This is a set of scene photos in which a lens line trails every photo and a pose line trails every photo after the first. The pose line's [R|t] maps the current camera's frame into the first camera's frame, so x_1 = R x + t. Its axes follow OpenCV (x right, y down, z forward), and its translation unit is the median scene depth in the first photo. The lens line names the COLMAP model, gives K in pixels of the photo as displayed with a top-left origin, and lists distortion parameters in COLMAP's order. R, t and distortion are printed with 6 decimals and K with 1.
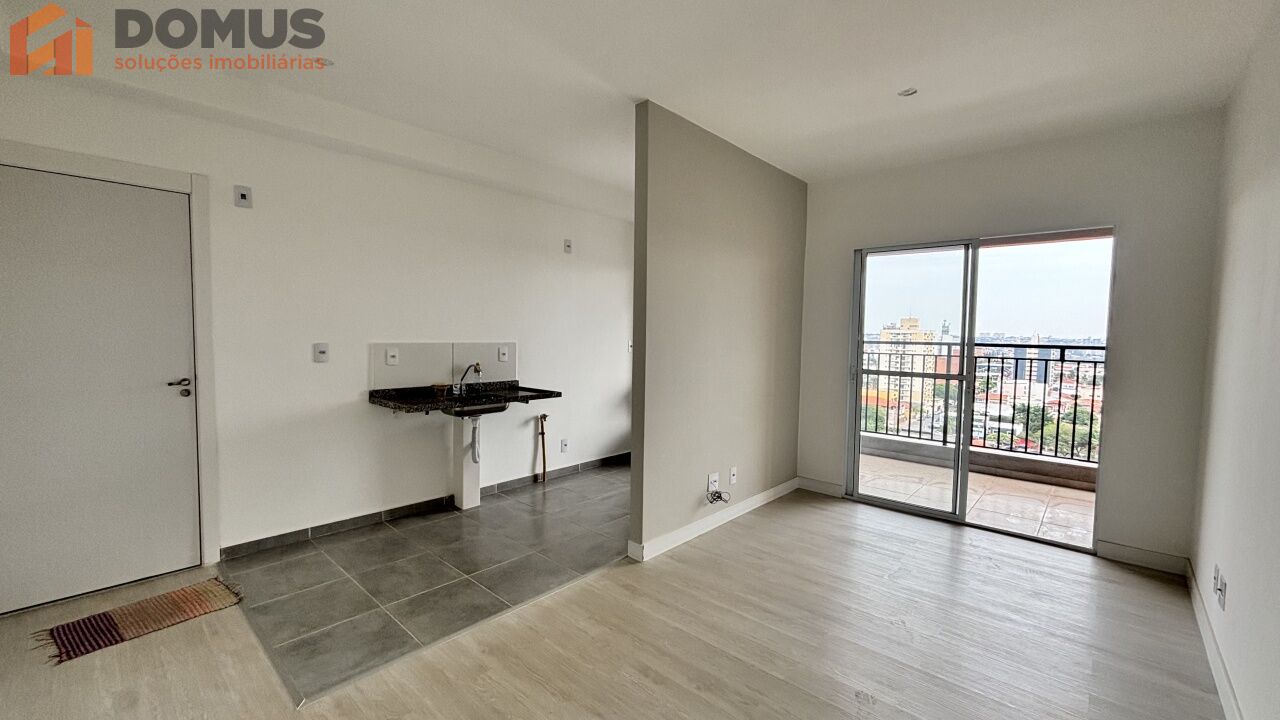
lens RADIAL K [[519.9, 0, 636.7], [0, 519.9, 352.6], [0, 0, 1]] dist [0.004798, -0.001277]
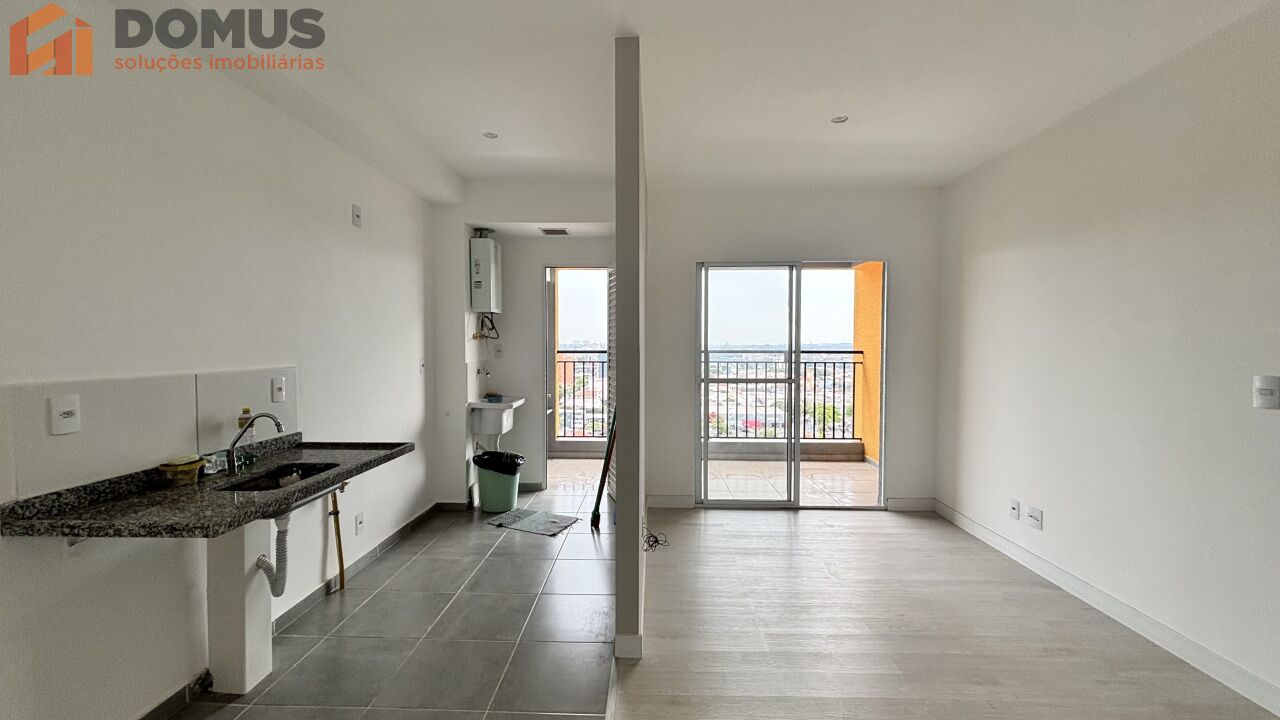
lens RADIAL K [[519.9, 0, 644.0], [0, 519.9, 350.4], [0, 0, 1]] dist [0.004798, -0.001277]
pose [[0.752414, -0.023429, 0.658273, -0.365636], [0.037195, 0.999284, -0.006949, -0.022412], [-0.657639, 0.029713, 0.752747, 0.339246]]
